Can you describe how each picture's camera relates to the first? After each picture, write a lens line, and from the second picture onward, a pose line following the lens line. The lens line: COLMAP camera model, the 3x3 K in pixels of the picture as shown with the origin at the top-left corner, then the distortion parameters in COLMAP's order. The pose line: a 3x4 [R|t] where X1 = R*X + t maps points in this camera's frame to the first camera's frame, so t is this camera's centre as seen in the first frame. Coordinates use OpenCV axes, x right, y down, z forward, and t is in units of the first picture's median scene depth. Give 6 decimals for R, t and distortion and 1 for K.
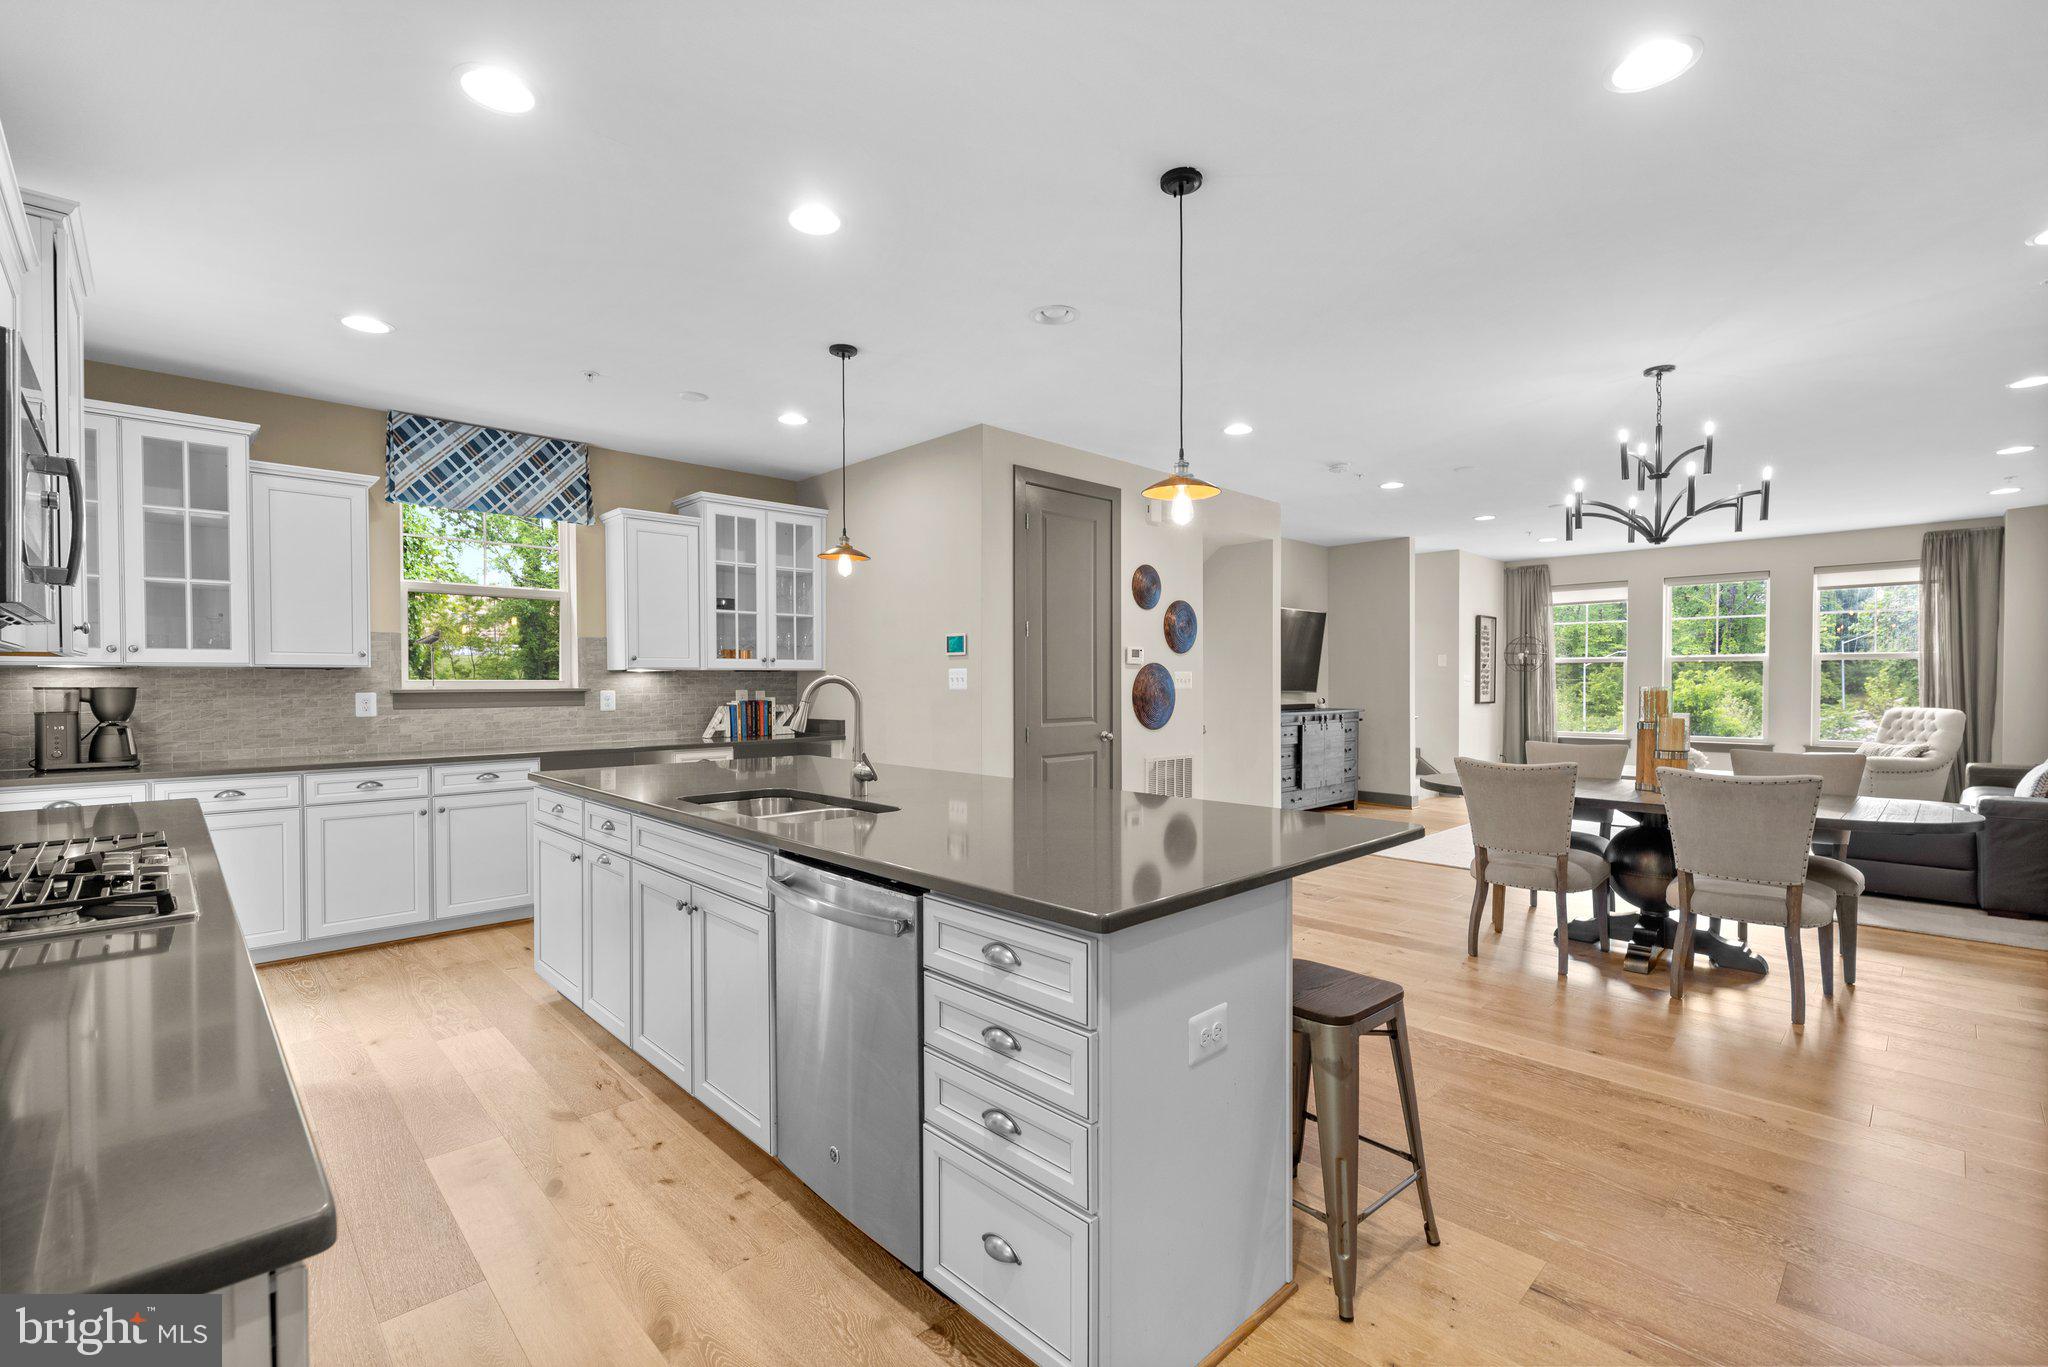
lens RADIAL K [[888.0, 0, 1024.2], [0, 888.0, 689.2], [0, 0, 1]] dist [-0.001649, 0.000704]
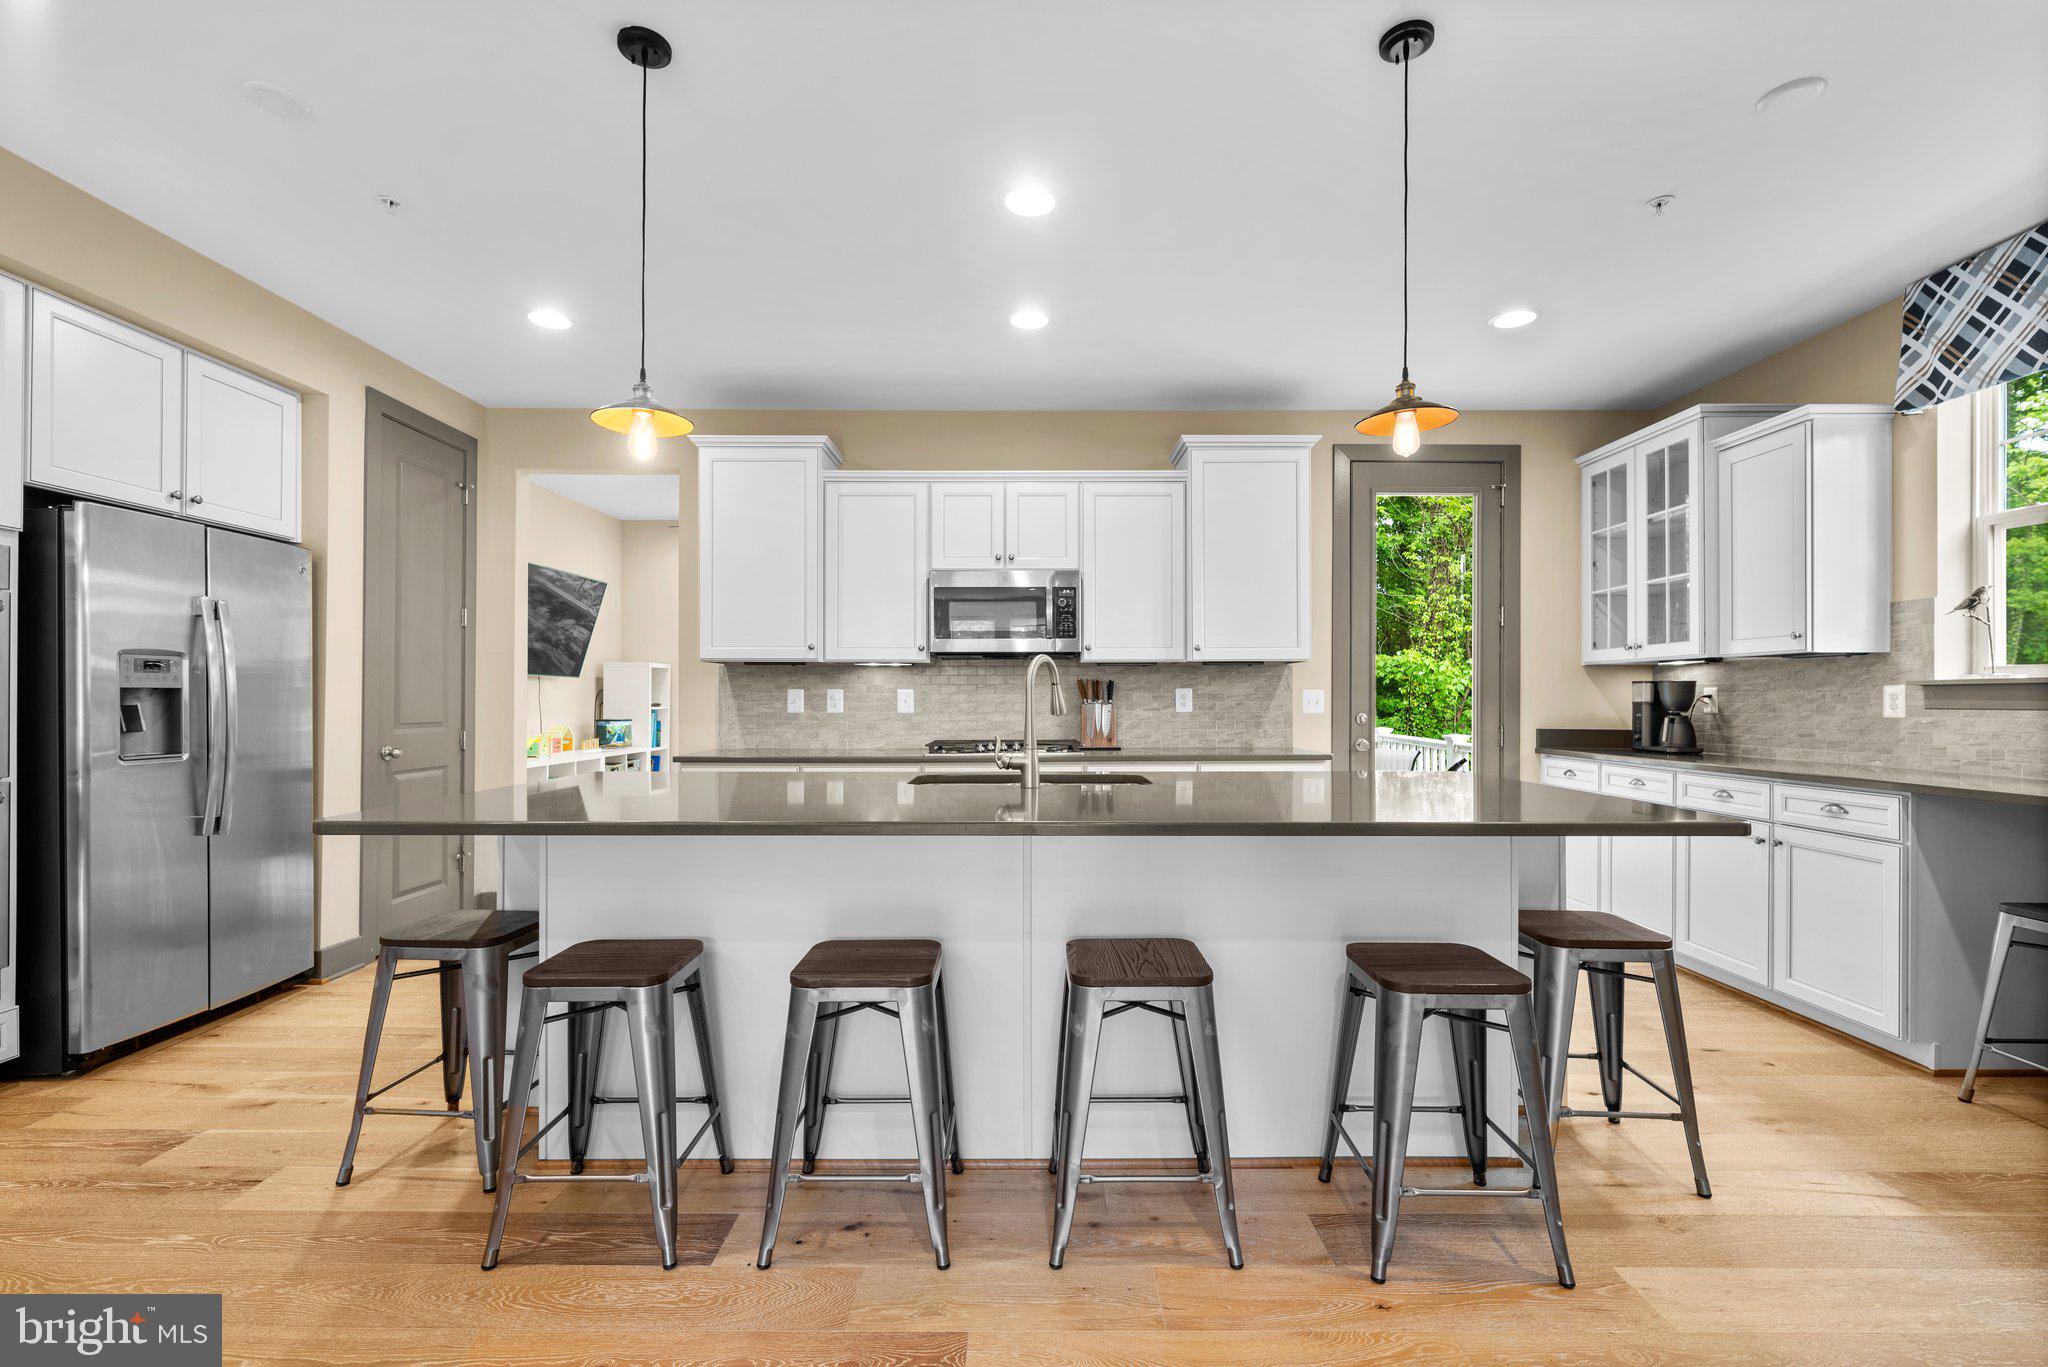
lens RADIAL K [[888.0, 0, 1024.2], [0, 888.0, 689.2], [0, 0, 1]] dist [-0.001649, 0.000704]
pose [[-0.699043, -0.006633, -0.715049, 0.238116], [-0.005170, 0.999978, -0.004221, 0.011793], [0.715061, 0.000746, -0.699061, 0.836608]]
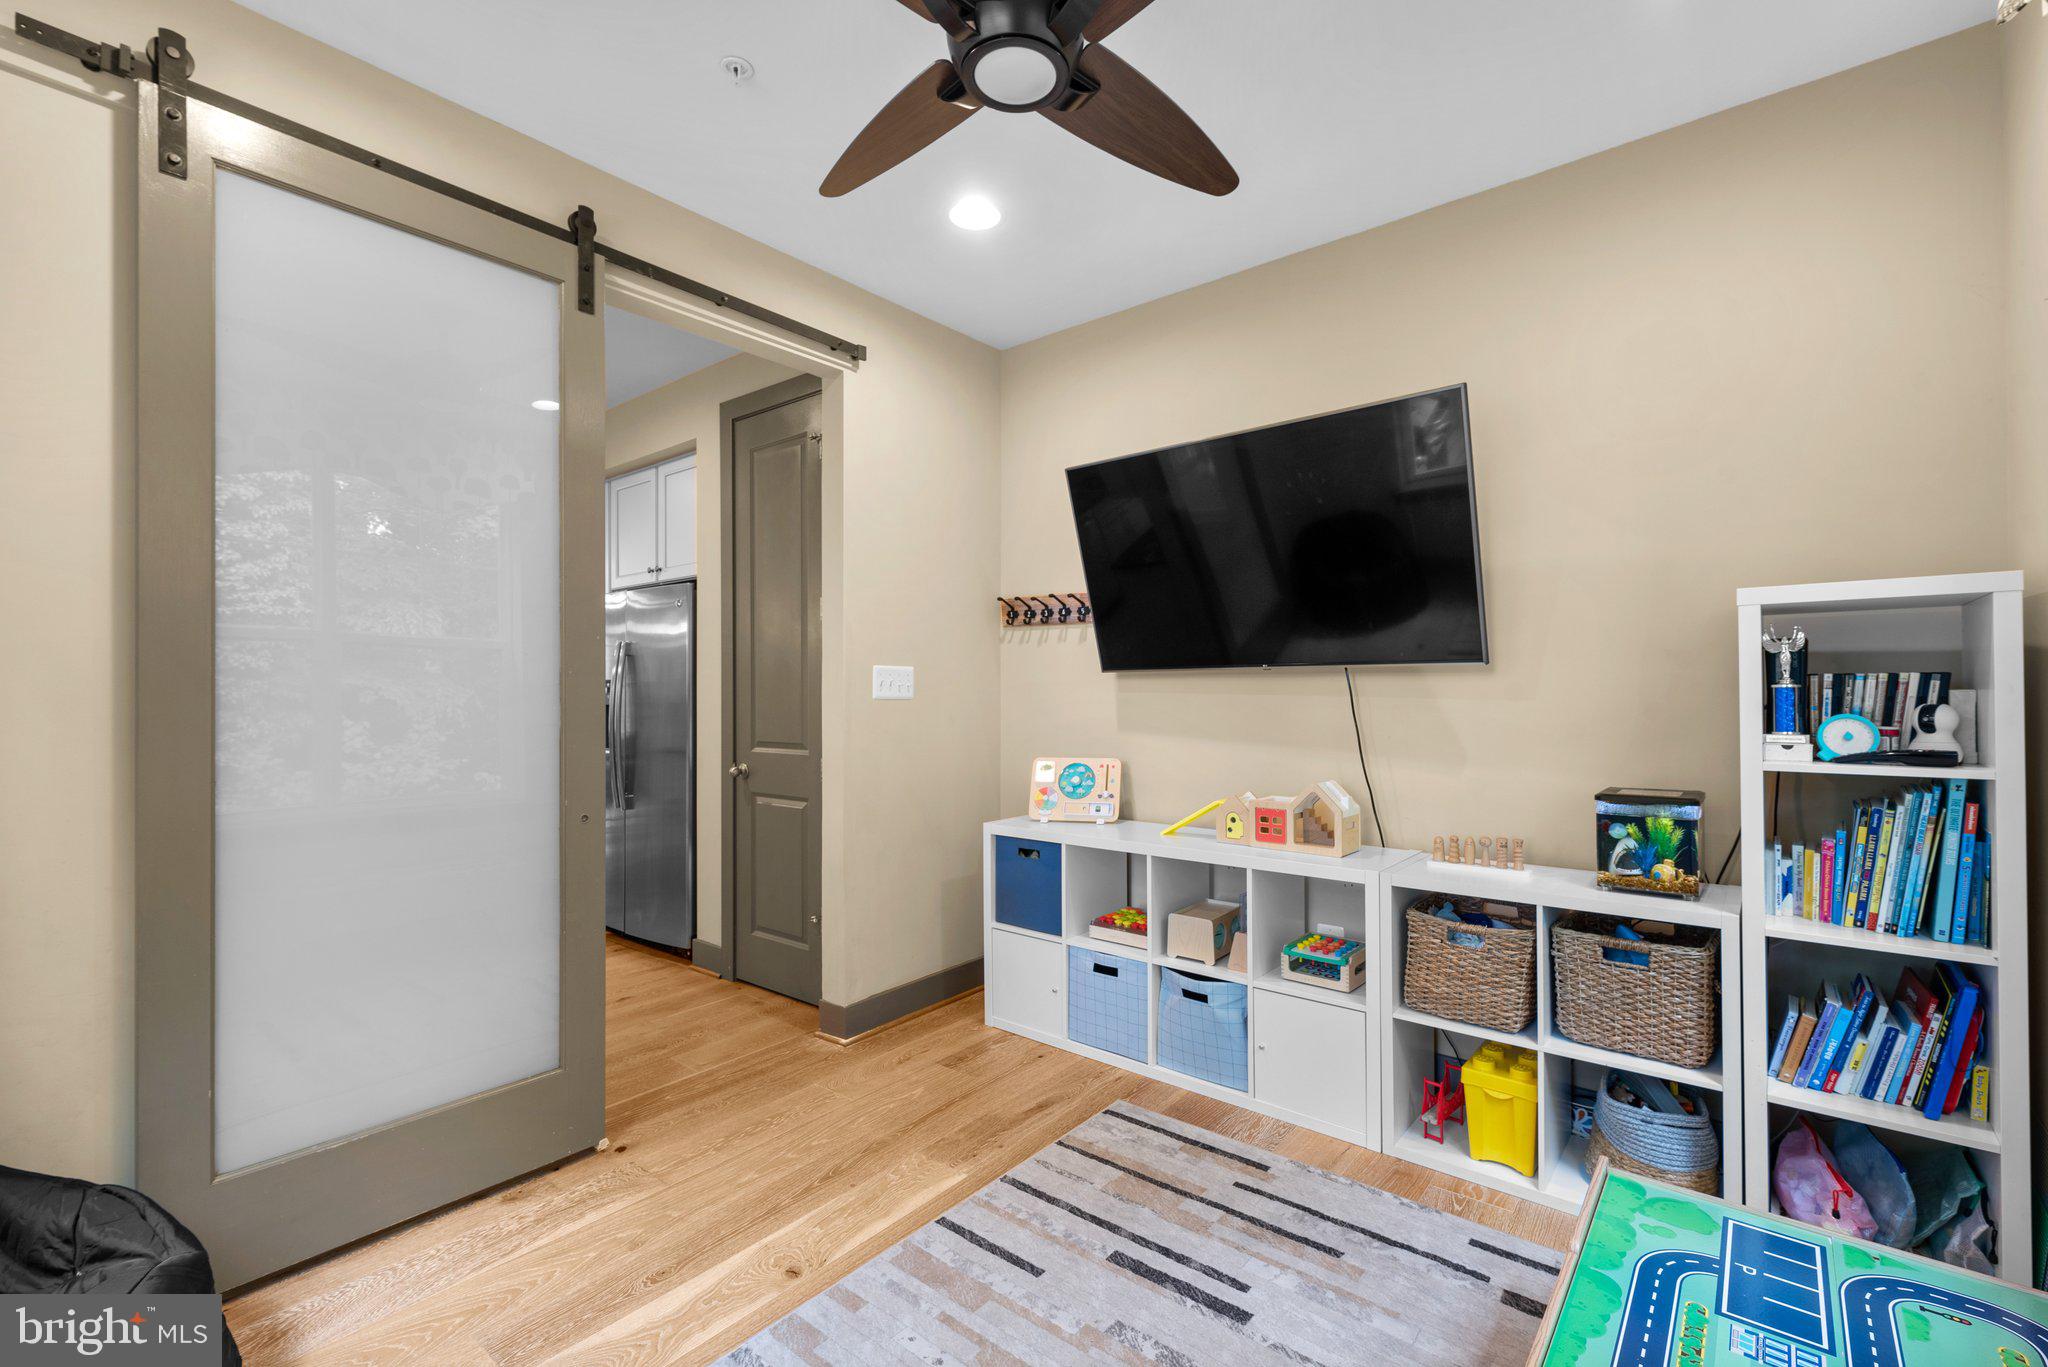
lens RADIAL K [[910.0, 0, 1028.5], [0, 910.0, 687.2], [0, 0, 1]] dist [-0.002998, -0.000239]
pose [[-0.121392, 0.007428, 0.992577, -0.641226], [0.013548, 0.999891, -0.005826, 0.005550], [-0.992512, 0.012740, -0.121479, -0.171048]]
